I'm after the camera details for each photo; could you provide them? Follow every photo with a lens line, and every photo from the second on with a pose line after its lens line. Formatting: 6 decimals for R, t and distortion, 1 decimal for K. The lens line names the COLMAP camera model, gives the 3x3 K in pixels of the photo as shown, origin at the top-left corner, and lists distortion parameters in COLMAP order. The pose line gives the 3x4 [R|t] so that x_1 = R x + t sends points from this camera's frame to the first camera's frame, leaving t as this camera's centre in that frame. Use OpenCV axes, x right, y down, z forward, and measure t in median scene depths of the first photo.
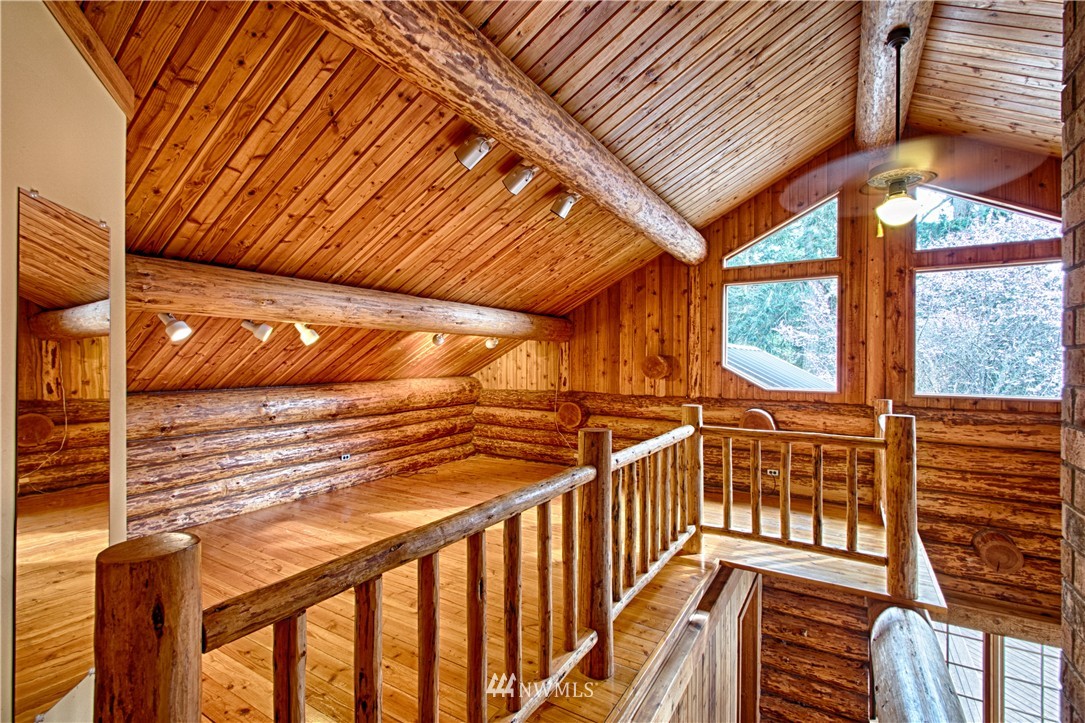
lens RADIAL K [[485.2, 0, 548.2], [0, 485.2, 354.8], [0, 0, 1]] dist [-0.012370, -0.000444]
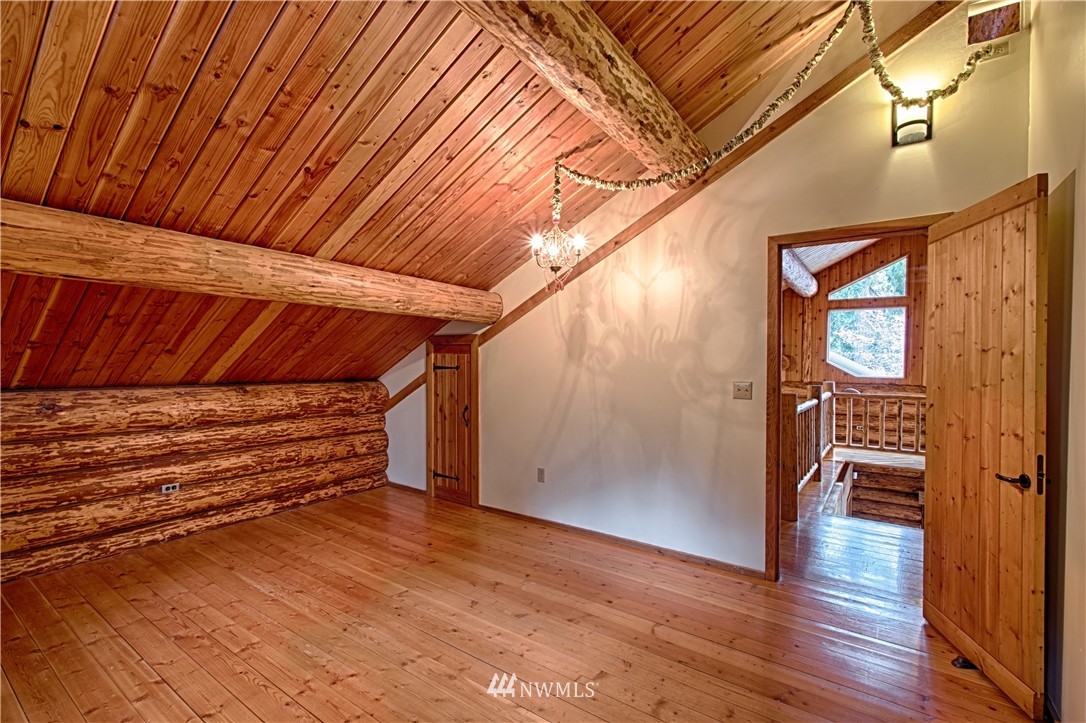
lens RADIAL K [[485.7, 0, 544.7], [0, 485.7, 363.5], [0, 0, 1]] dist [-0.012370, -0.000444]
pose [[0.997758, 0.008744, -0.066349, -0.693886], [-0.007196, 0.999697, 0.023541, -0.004012], [0.066534, -0.023011, 0.997519, -0.972634]]
